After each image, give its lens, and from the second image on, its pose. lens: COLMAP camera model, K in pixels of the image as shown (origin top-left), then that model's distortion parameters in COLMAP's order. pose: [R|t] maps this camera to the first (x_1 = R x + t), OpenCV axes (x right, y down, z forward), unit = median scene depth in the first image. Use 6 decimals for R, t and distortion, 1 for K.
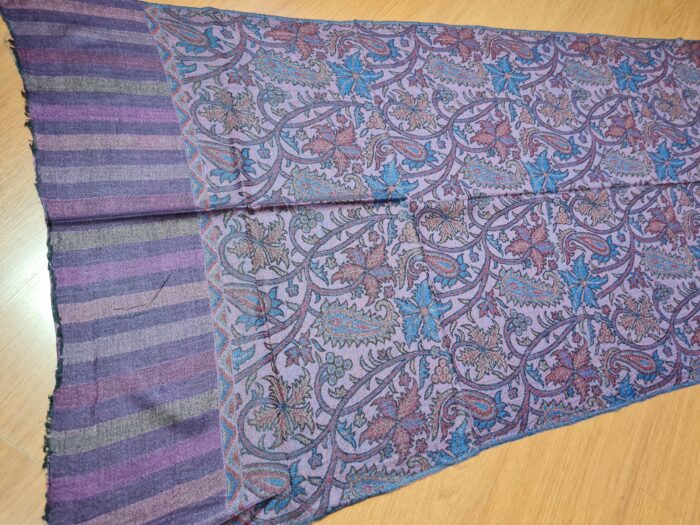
lens RADIAL K [[517.4, 0, 347.8], [0, 517.4, 262.7], [0, 0, 1]] dist [0.000371, -0.016993]
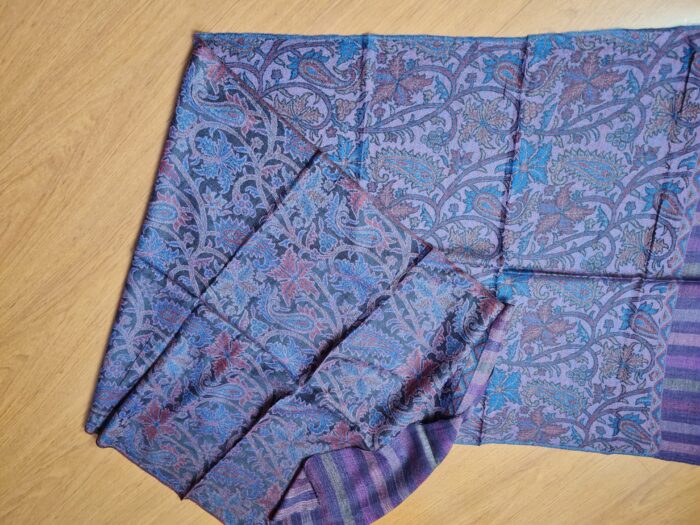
lens RADIAL K [[517.4, 0, 350.4], [0, 517.4, 260.6], [0, 0, 1]] dist [0.000371, -0.016993]
pose [[-0.932474, -0.170222, -0.318618, 0.838249], [0.152851, -0.985091, 0.078951, -0.258276], [-0.327307, 0.024919, 0.944590, 0.045087]]
